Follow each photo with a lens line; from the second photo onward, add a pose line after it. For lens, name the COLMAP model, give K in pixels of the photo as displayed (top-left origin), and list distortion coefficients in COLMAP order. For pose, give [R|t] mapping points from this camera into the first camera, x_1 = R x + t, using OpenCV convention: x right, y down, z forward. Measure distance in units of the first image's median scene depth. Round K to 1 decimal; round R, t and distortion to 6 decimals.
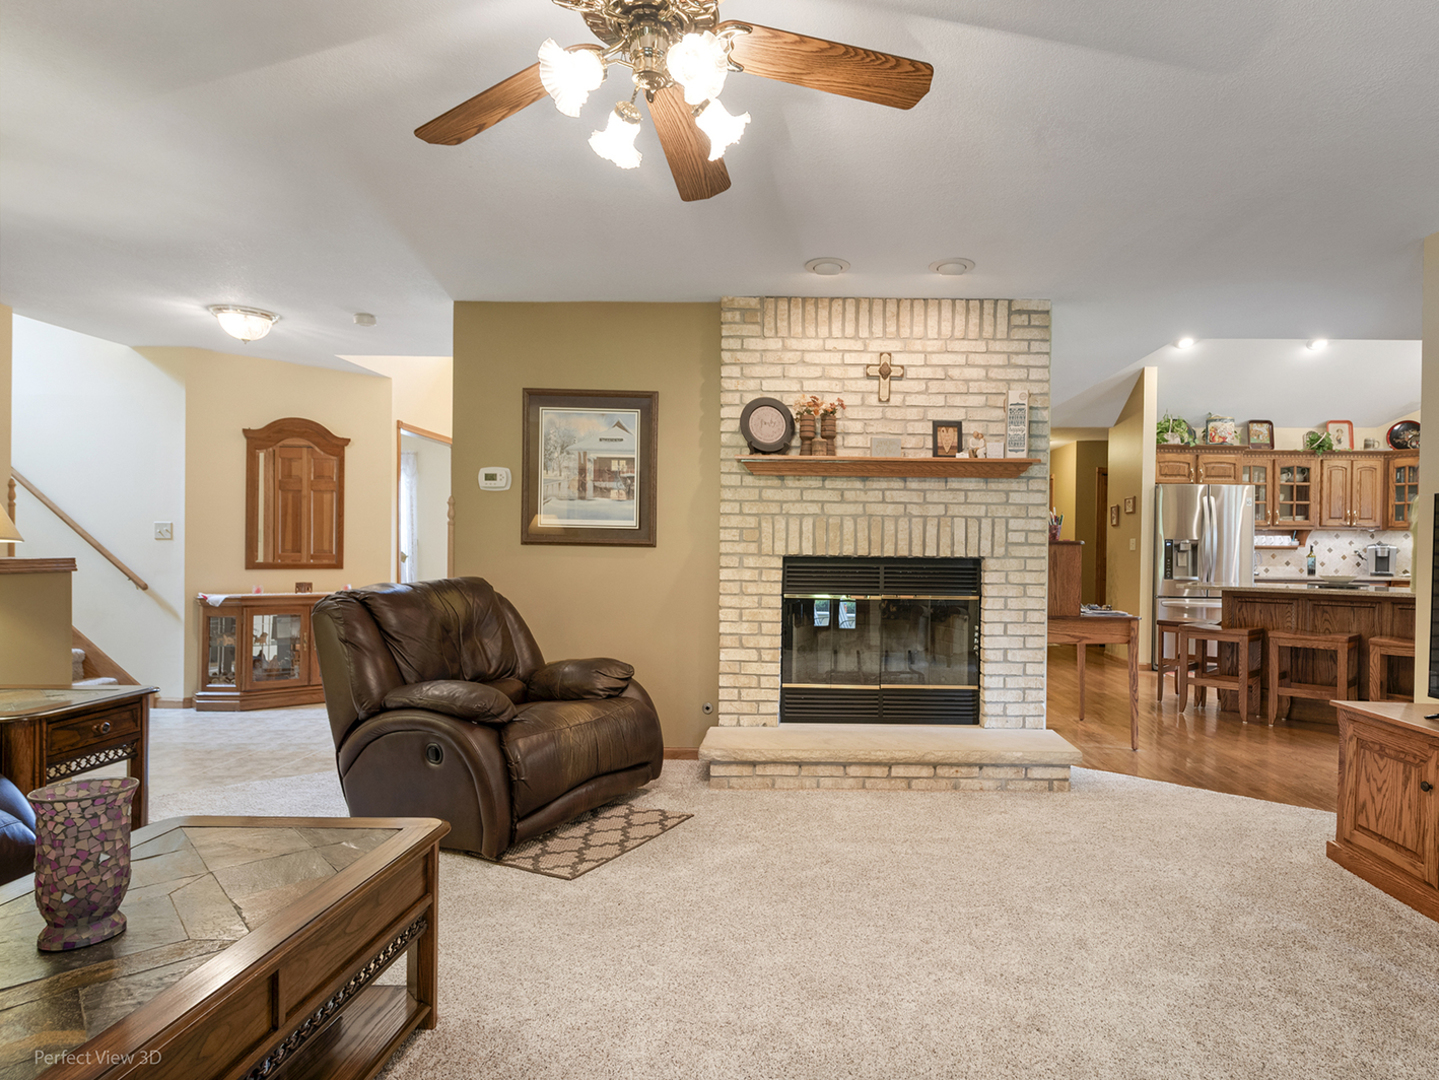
lens RADIAL K [[804.9, 0, 814.0], [0, 804.9, 548.7], [0, 0, 1]] dist [0.029031, -0.000404]
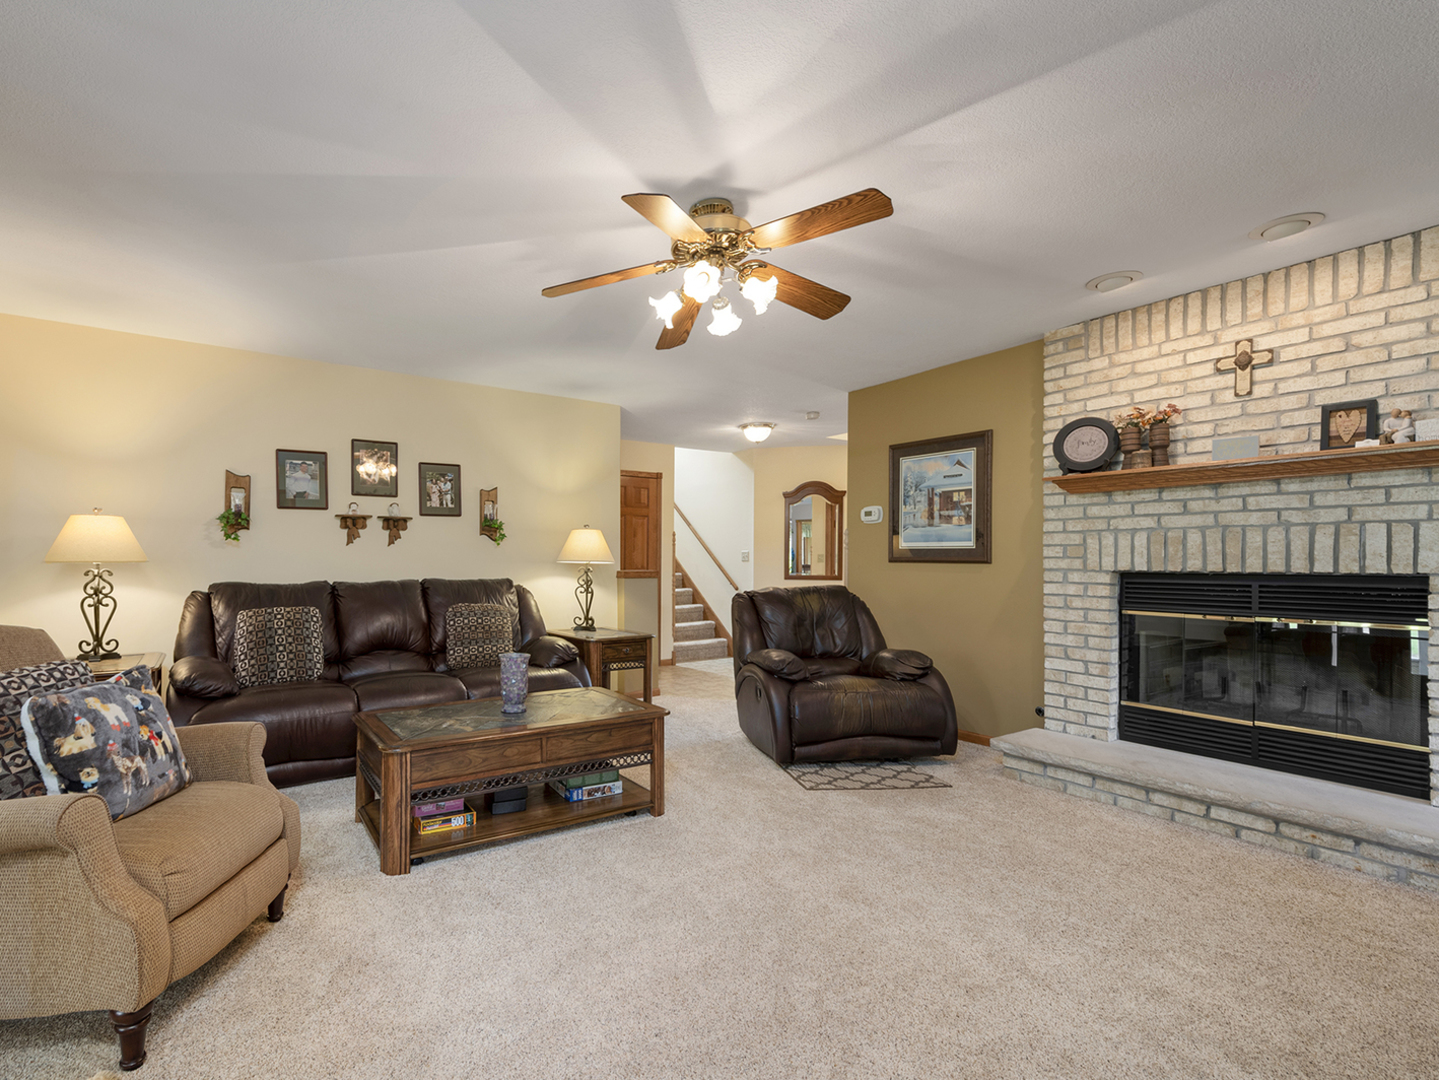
lens RADIAL K [[705.3, 0, 656.6], [0, 705.3, 555.5], [0, 0, 1]] dist [0.012585, -0.001110]
pose [[0.534703, -0.017037, -0.844869, 0.406089], [0.002605, 0.999825, -0.018514, 0.003863], [0.845036, 0.007698, 0.534654, 0.050569]]
